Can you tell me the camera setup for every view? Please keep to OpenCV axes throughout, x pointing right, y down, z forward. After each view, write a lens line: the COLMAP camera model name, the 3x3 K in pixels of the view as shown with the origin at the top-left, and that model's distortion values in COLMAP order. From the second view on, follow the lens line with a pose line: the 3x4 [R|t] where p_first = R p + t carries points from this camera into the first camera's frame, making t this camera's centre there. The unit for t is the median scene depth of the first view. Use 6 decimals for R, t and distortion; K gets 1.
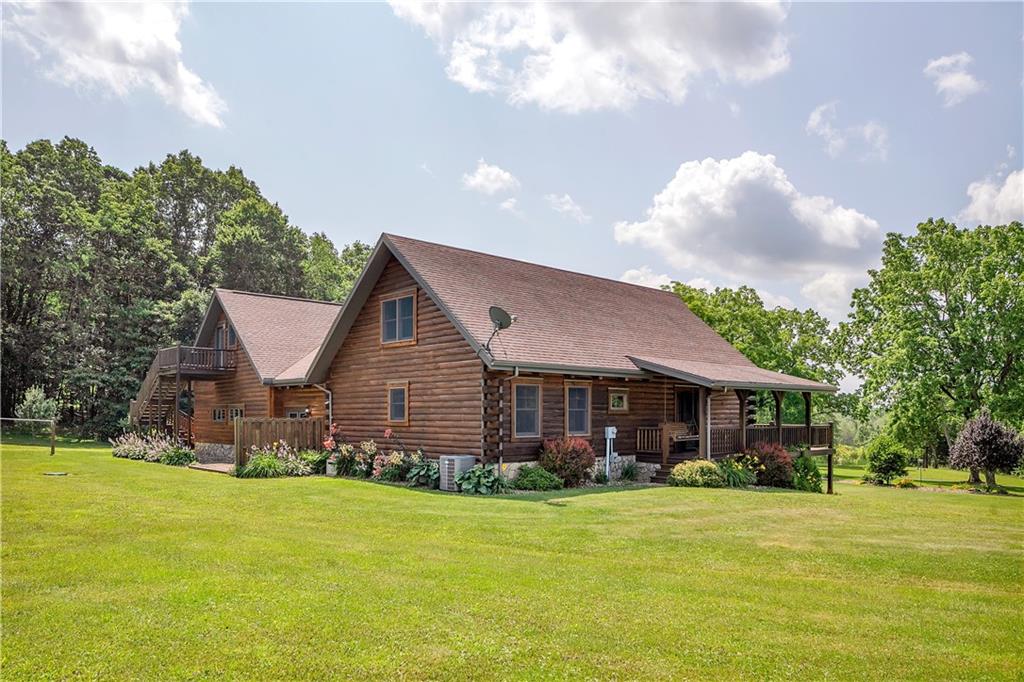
lens RADIAL K [[734.1, 0, 512.0], [0, 734.1, 341.0], [0, 0, 1]] dist [0.001054, 0.000086]
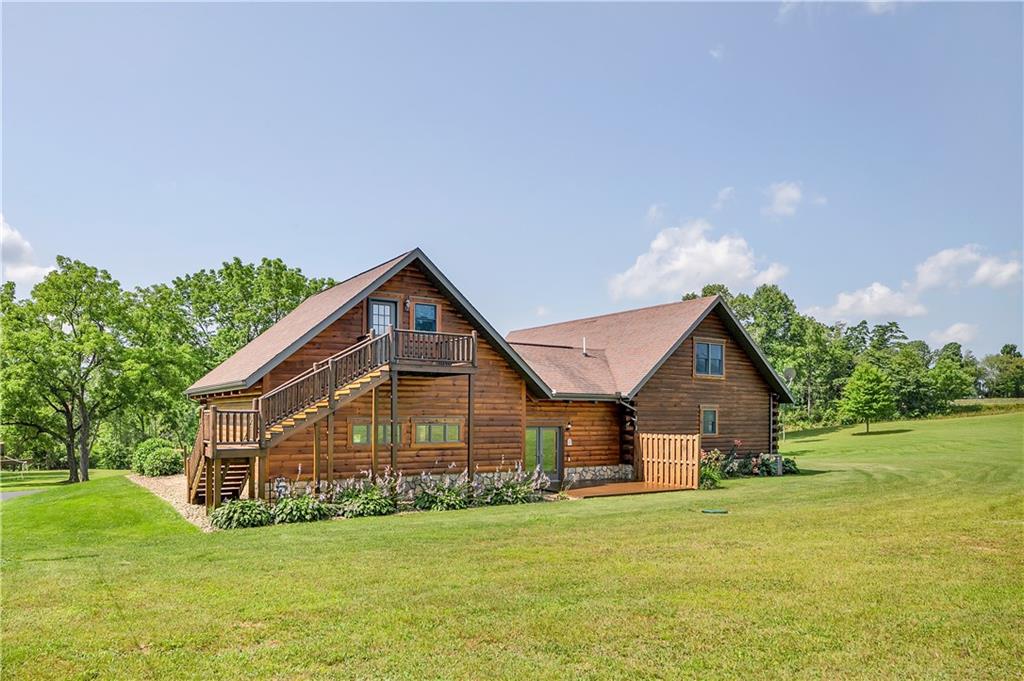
lens RADIAL K [[734.1, 0, 512.0], [0, 734.1, 340.5], [0, 0, 1]] dist [0.001054, 0.000086]
pose [[0.175230, 0.108575, 0.978522, -1.447787], [-0.097994, 0.990888, -0.092398, 0.091246], [-0.979639, -0.079698, 0.184273, 1.045867]]
